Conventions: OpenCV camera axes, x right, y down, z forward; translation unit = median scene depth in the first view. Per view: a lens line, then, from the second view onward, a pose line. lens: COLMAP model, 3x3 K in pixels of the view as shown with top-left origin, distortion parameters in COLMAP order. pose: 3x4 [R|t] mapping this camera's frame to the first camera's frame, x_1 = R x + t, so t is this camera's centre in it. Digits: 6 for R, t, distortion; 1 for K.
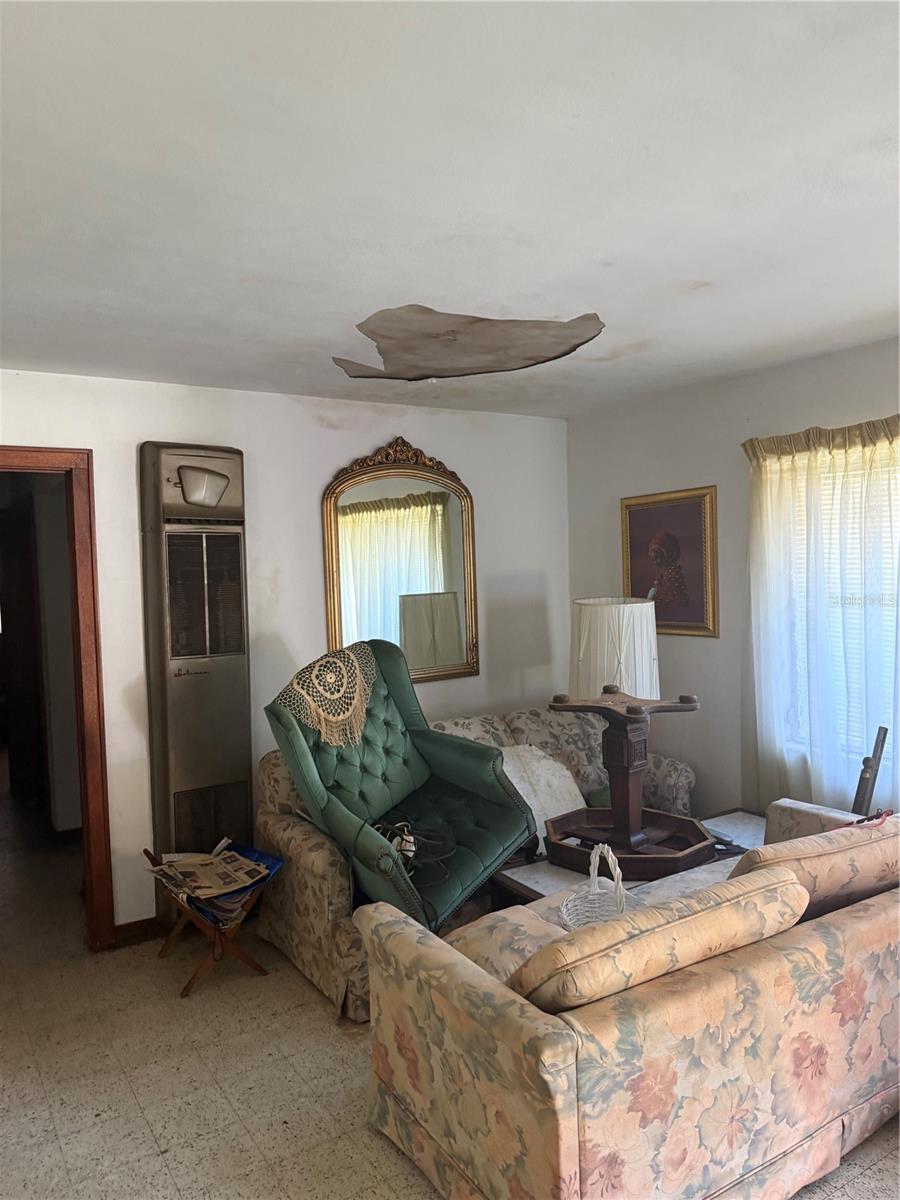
lens RADIAL K [[838.1, 0, 450.0], [0, 838.1, 600.0], [0, 0, 1]] dist [0.069139, -0.101672]
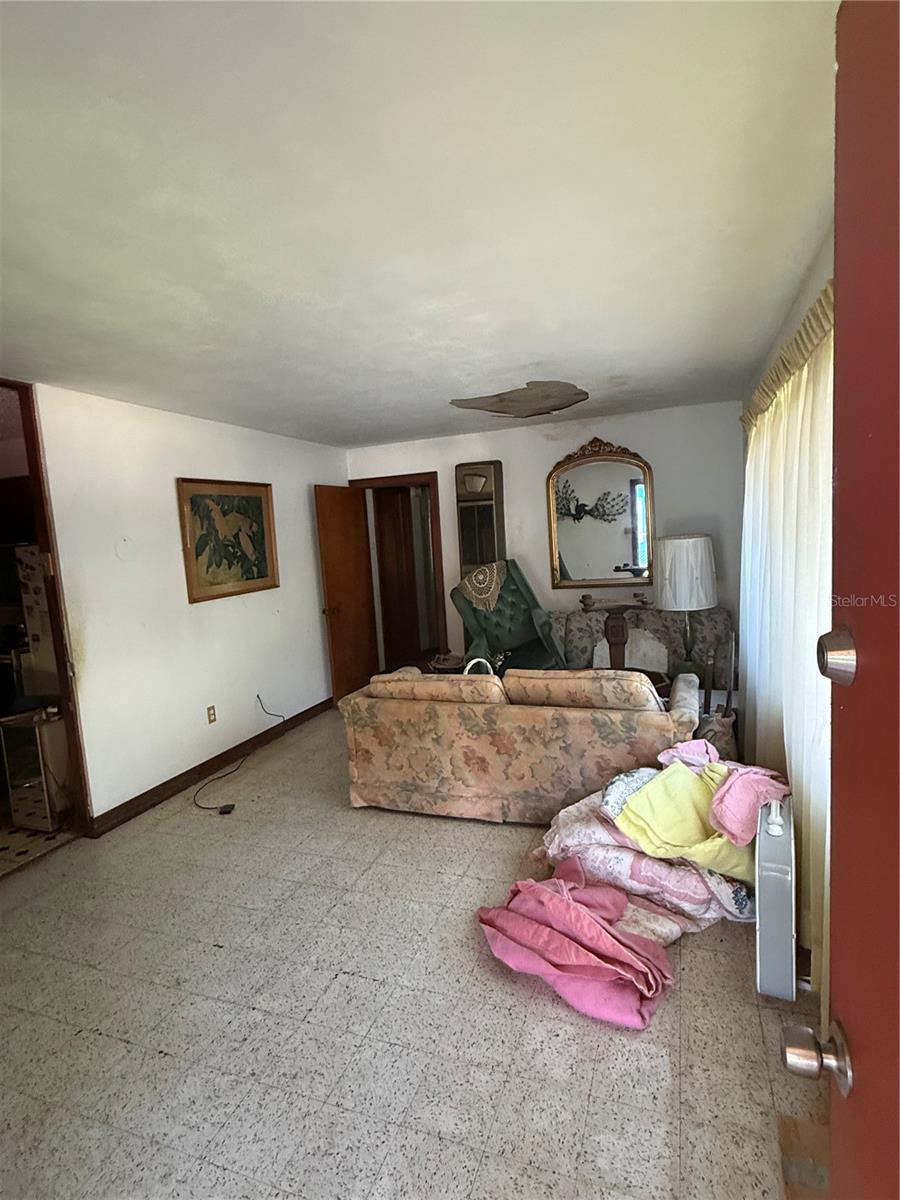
lens RADIAL K [[609.6, 0, 450.0], [0, 609.6, 600.0], [0, 0, 1]] dist [-0.001323, -0.000029]
pose [[0.604276, 0.078248, -0.792924, 0.997651], [0.014516, 0.993920, 0.109145, -0.015480], [0.796643, -0.077464, 0.599466, 0.042188]]
